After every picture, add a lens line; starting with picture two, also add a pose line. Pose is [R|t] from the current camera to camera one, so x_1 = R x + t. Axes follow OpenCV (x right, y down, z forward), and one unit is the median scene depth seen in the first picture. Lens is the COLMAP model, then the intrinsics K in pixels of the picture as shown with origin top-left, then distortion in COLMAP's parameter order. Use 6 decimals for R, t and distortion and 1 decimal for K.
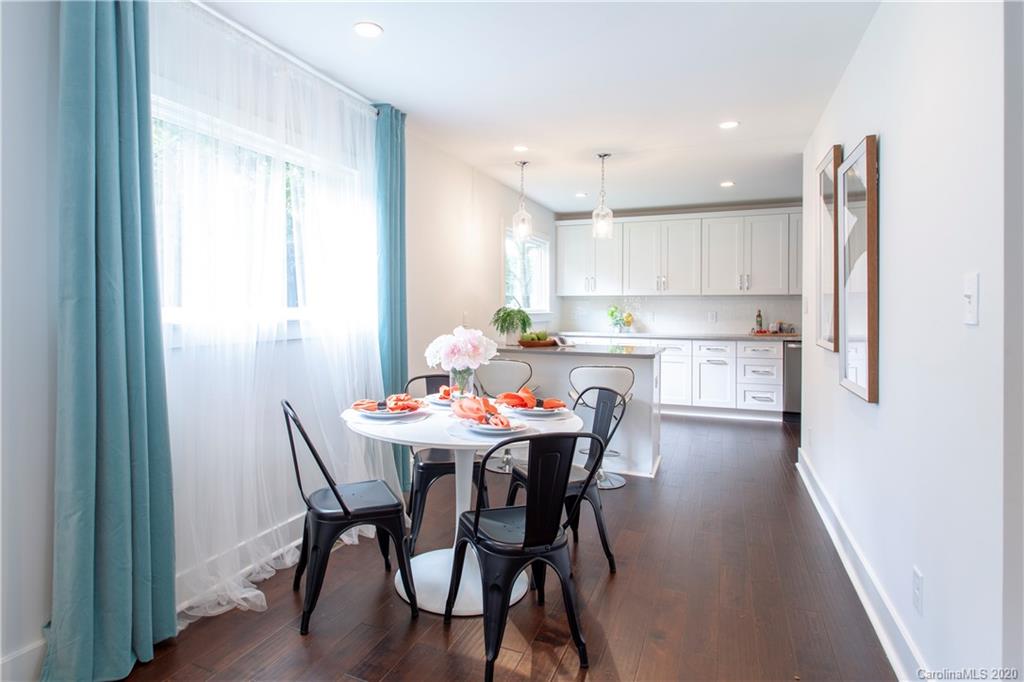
lens RADIAL K [[555.0, 0, 510.9], [0, 555.0, 305.5], [0, 0, 1]] dist [-0.000012, -0.000850]
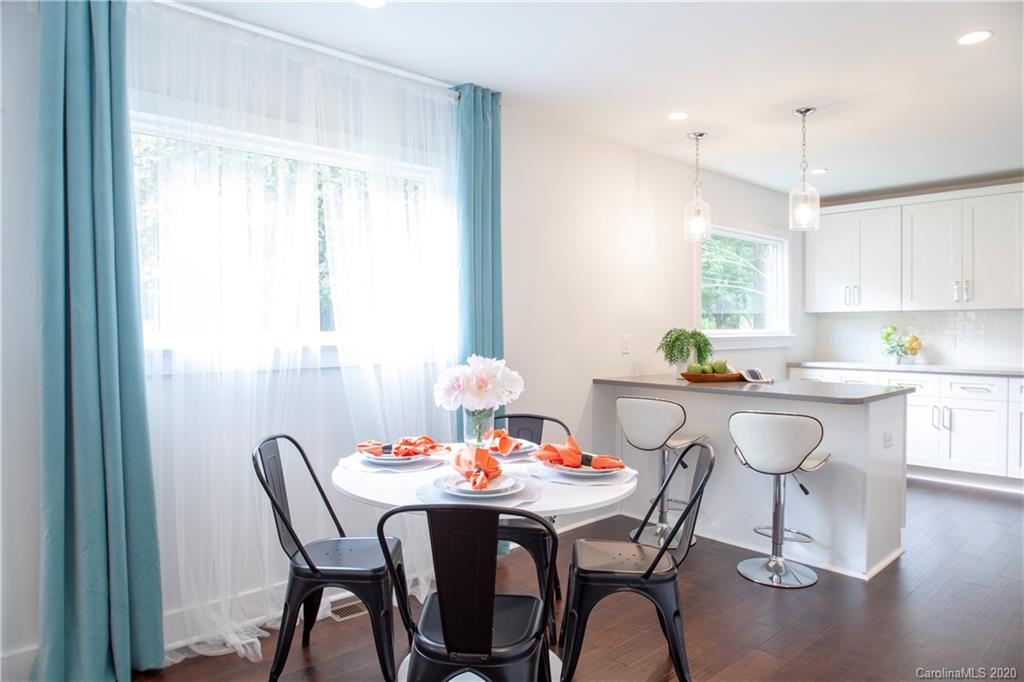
lens RADIAL K [[668.7, 0, 512.0], [0, 668.7, 341.0], [0, 0, 1]] dist [-0.009354, -0.028893]
pose [[0.911454, 0.002782, -0.411392, 0.235668], [0.006605, 0.999749, 0.021394, -0.001901], [0.411348, -0.022217, 0.911207, 0.109579]]
